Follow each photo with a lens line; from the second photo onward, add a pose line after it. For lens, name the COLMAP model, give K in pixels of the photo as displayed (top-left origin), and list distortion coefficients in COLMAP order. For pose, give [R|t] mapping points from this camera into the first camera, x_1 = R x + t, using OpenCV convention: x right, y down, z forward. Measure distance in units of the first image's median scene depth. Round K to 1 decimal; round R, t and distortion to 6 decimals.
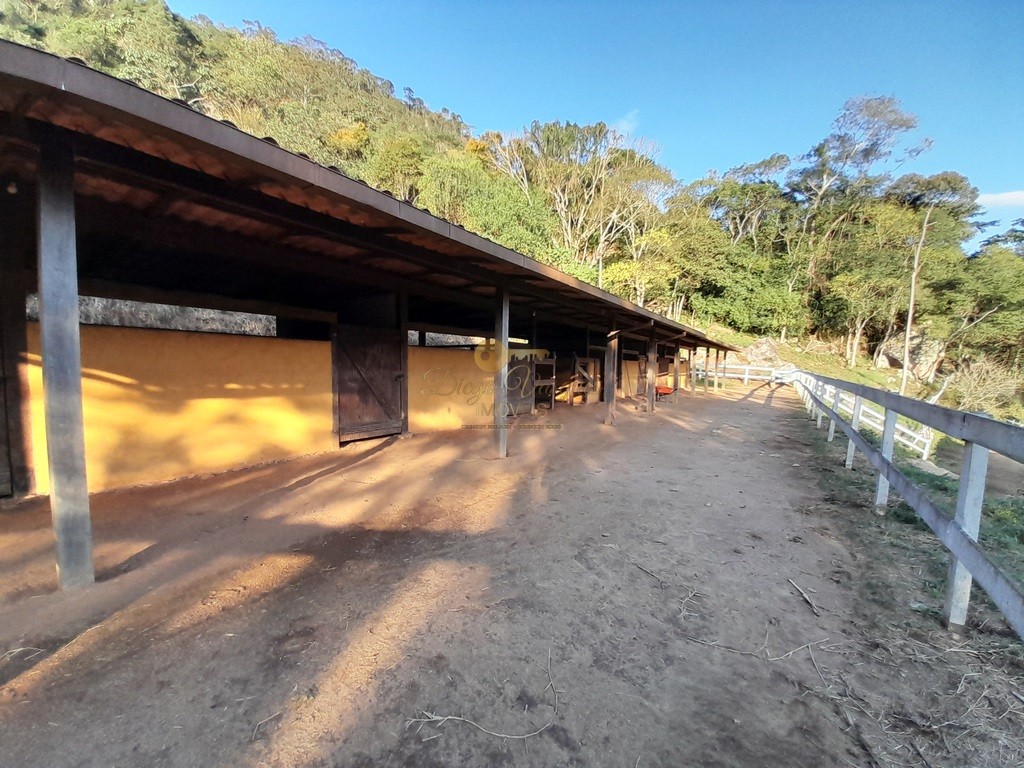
lens RADIAL K [[400.8, 0, 512.6], [0, 400.8, 396.4], [0, 0, 1]] dist [0.018104, -0.014039]
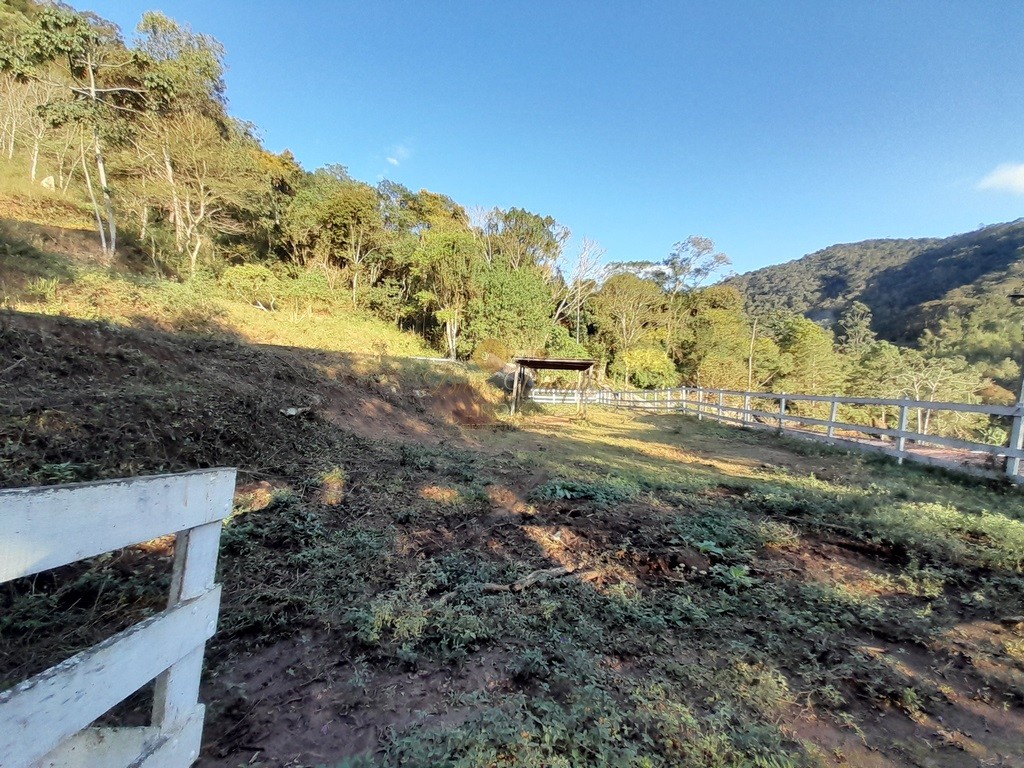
lens RADIAL K [[400.8, 0, 521.1], [0, 400.8, 392.6], [0, 0, 1]] dist [0.018104, -0.014039]
pose [[0.846859, -0.039716, 0.530333, -0.494579], [0.077245, 0.995819, -0.048772, -0.118917], [-0.526178, 0.082268, 0.846386, 0.093385]]
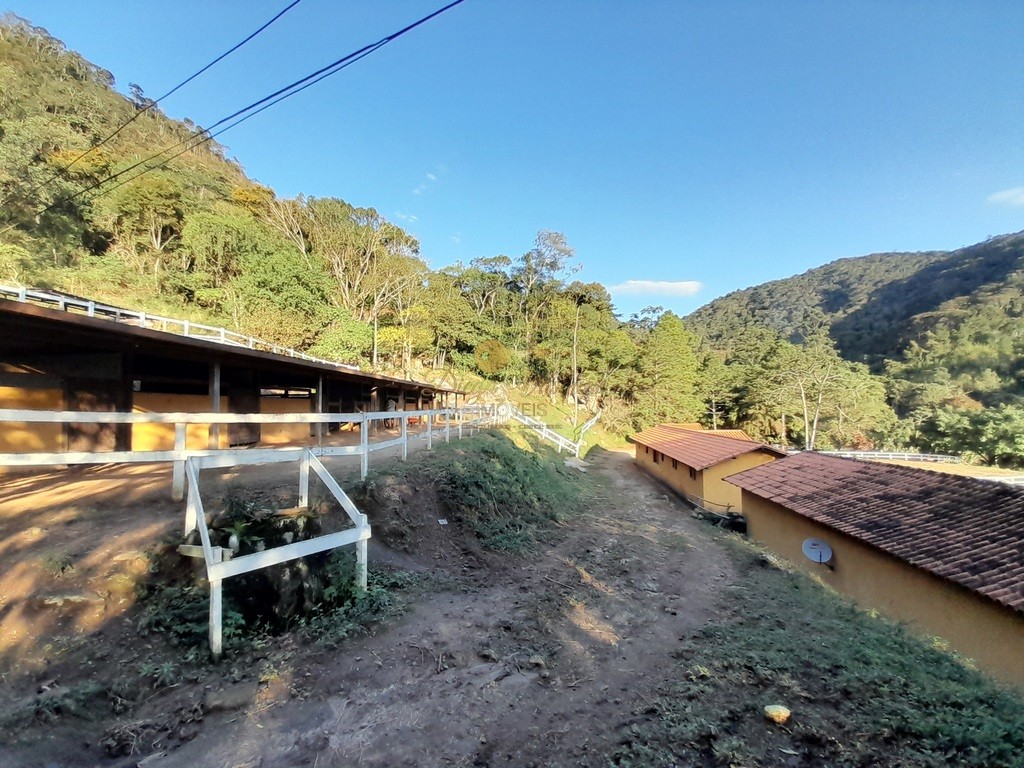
lens RADIAL K [[408.1, 0, 514.4], [0, 408.1, 396.0], [0, 0, 1]] dist [0.010472, -0.009881]
pose [[0.867095, -0.014154, 0.497941, -0.030672], [0.066920, 0.993845, -0.088282, 0.020812], [-0.493627, 0.109871, 0.862705, -0.217758]]
